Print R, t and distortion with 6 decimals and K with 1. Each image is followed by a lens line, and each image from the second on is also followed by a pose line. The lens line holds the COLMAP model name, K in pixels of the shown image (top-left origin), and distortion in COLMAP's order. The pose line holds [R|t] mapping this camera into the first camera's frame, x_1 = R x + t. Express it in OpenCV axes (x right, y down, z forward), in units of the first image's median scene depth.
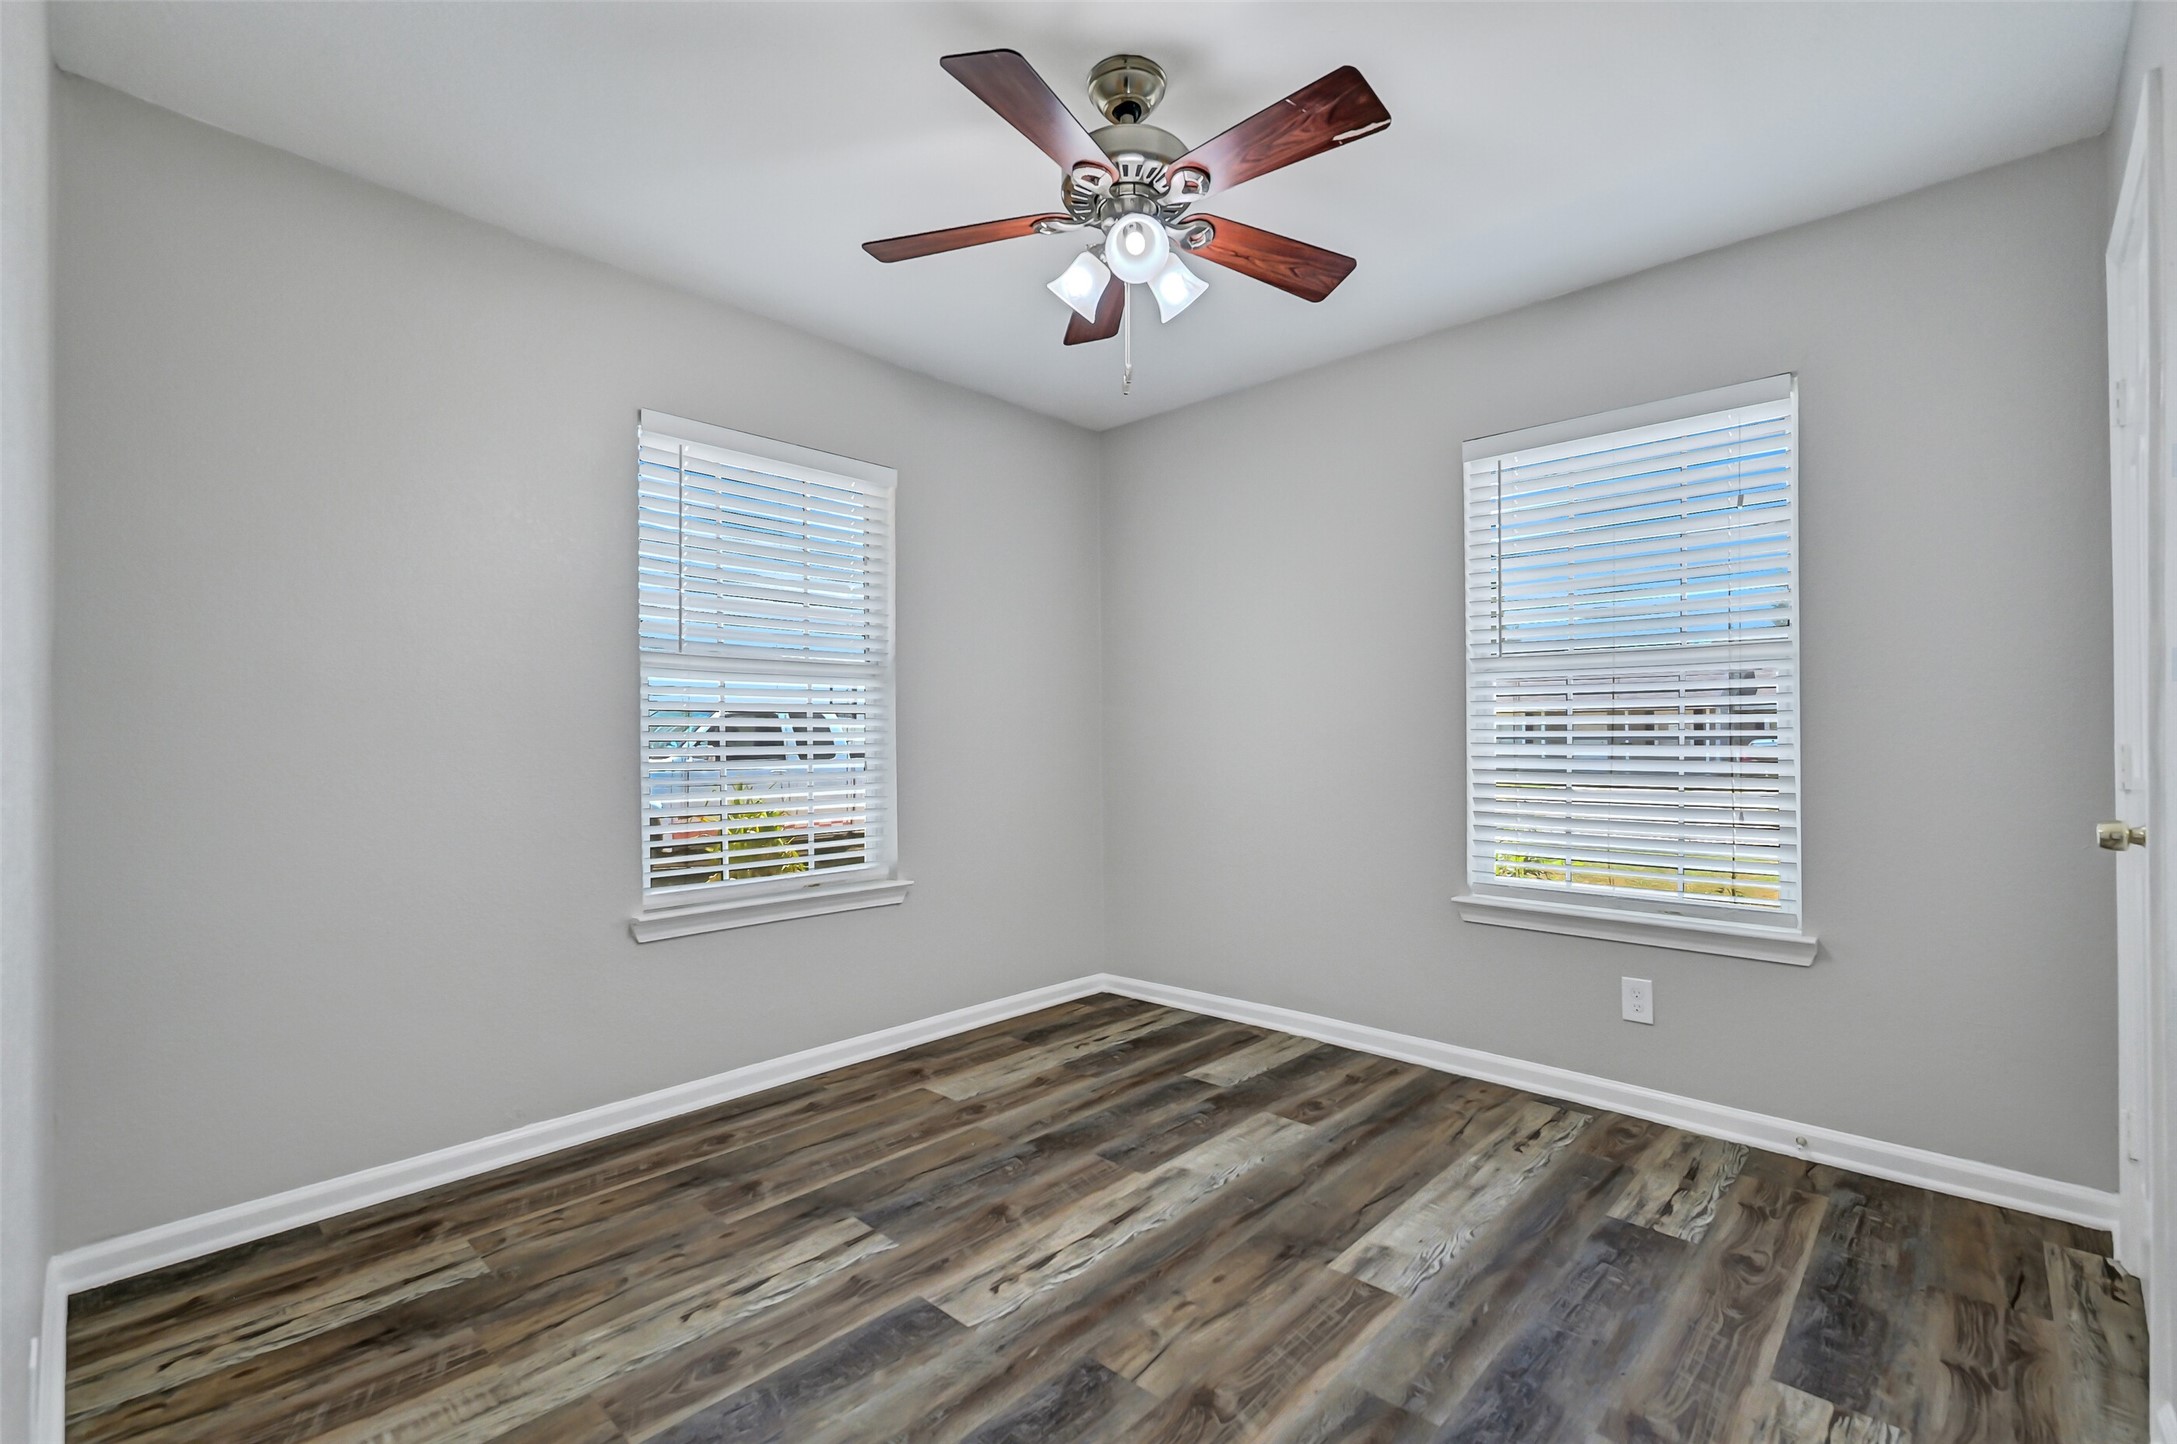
lens RADIAL K [[952.6, 0, 1088.6], [0, 952.6, 729.9], [0, 0, 1]] dist [0.000255, 0.000015]
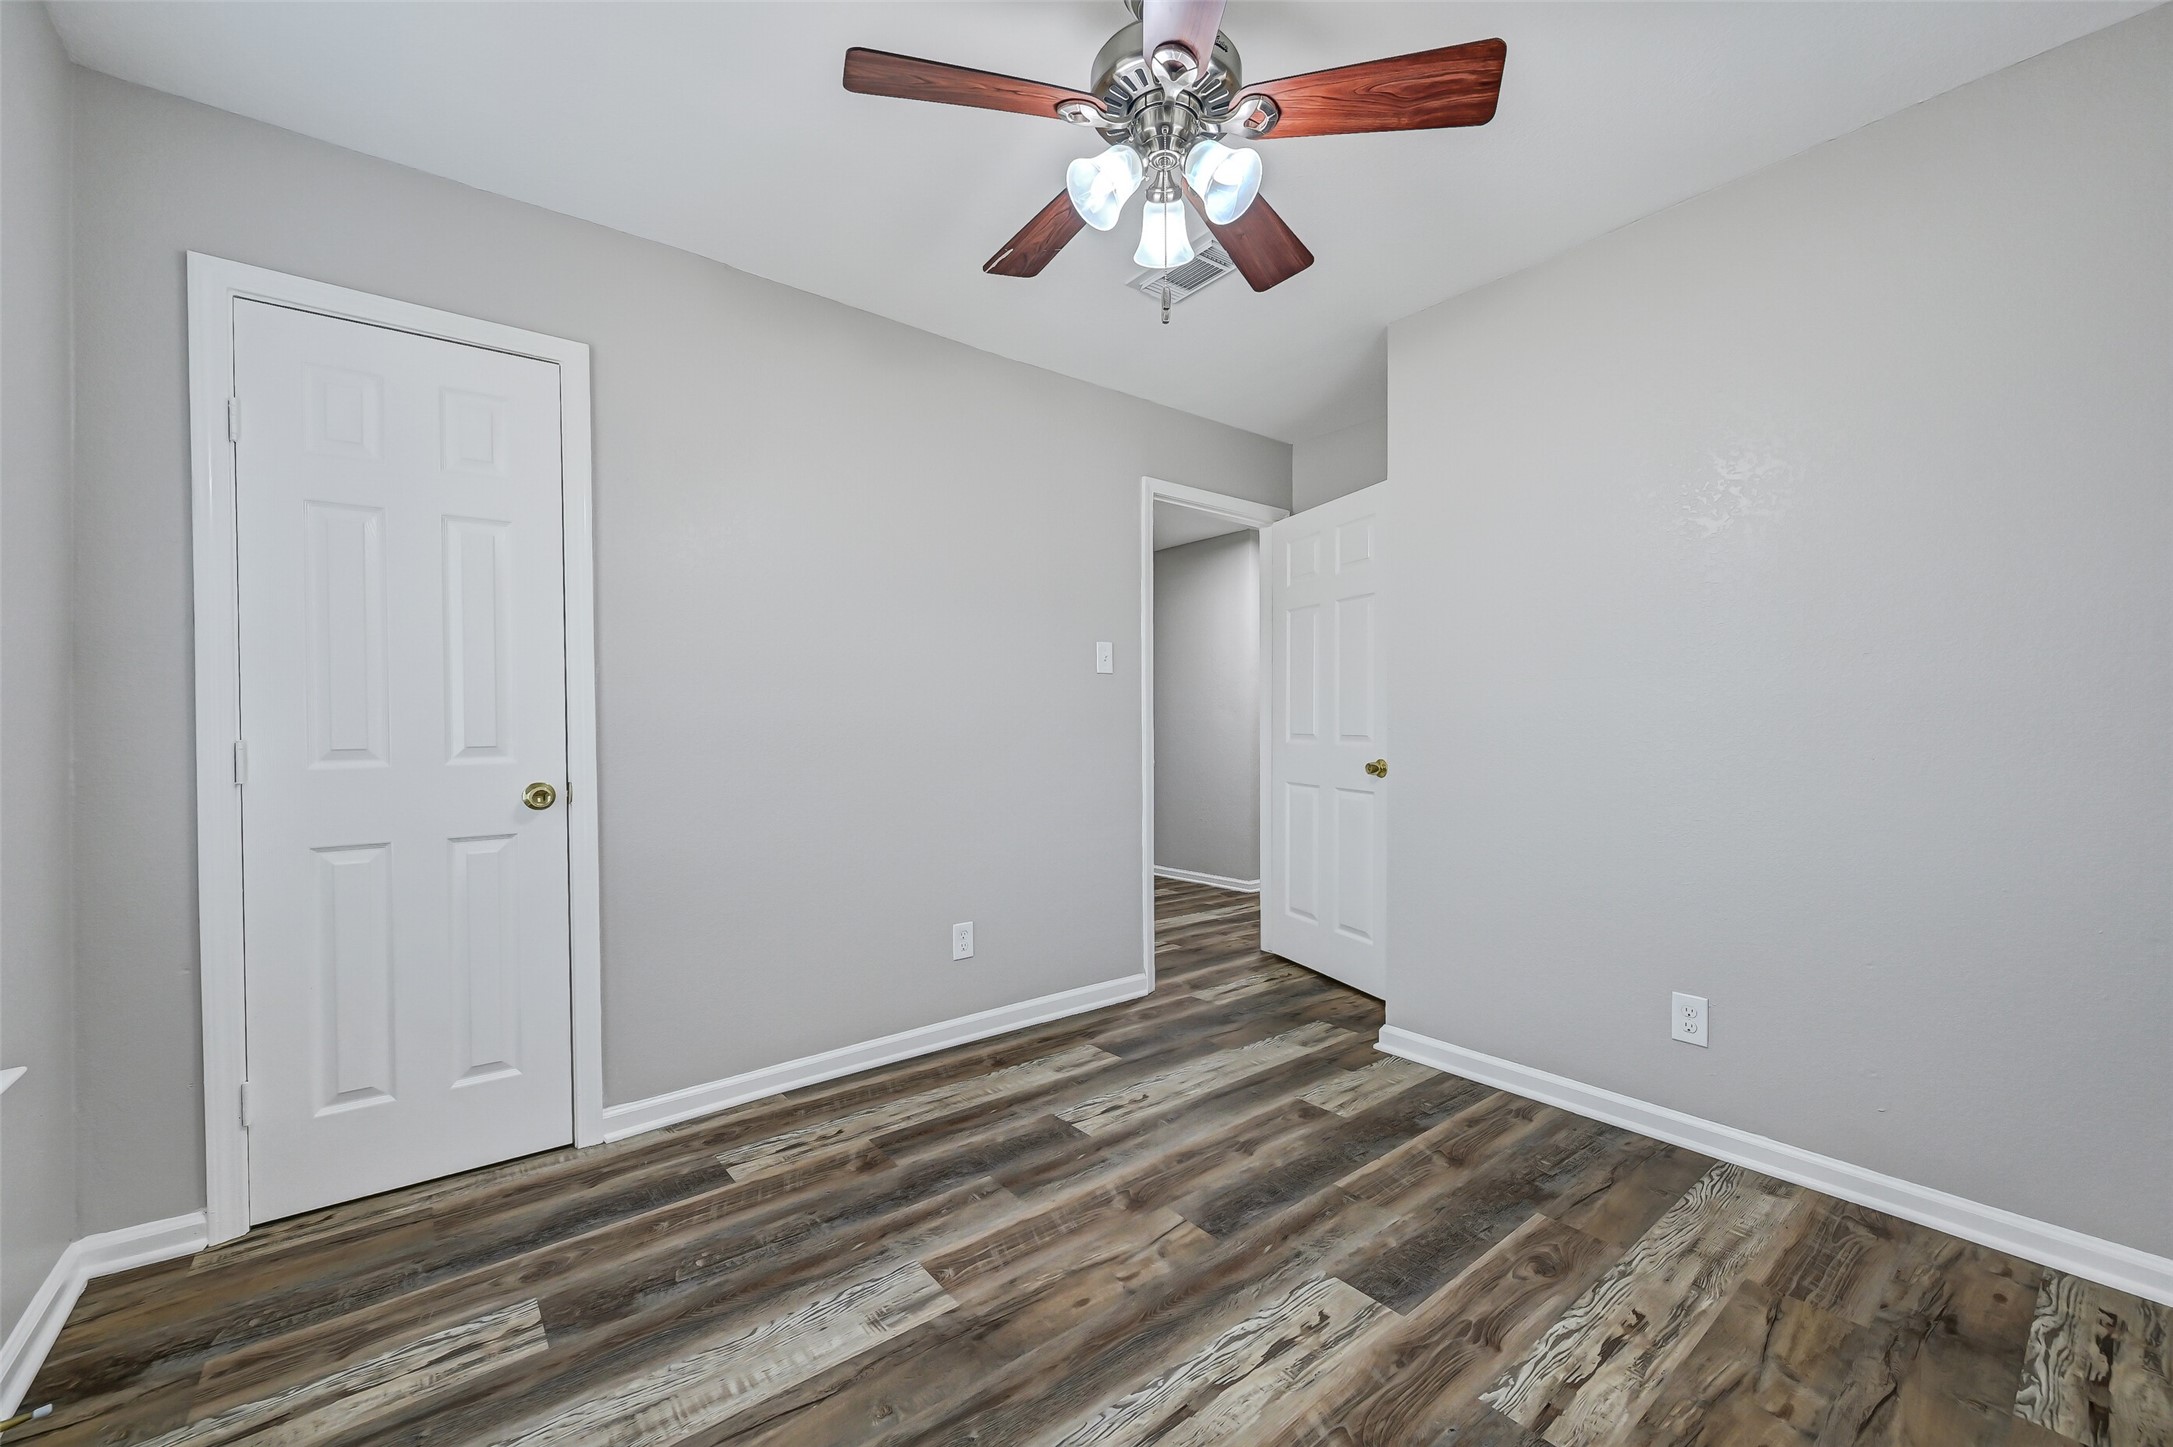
lens RADIAL K [[868.6, 0, 1090.8], [0, 868.6, 739.4], [0, 0, 1]] dist [0.004309, 0.000266]
pose [[-0.990797, 0.008800, 0.135073, 0.007086], [0.008540, 0.999960, -0.002501, 0.022979], [-0.135090, -0.001325, -0.990832, 1.909263]]
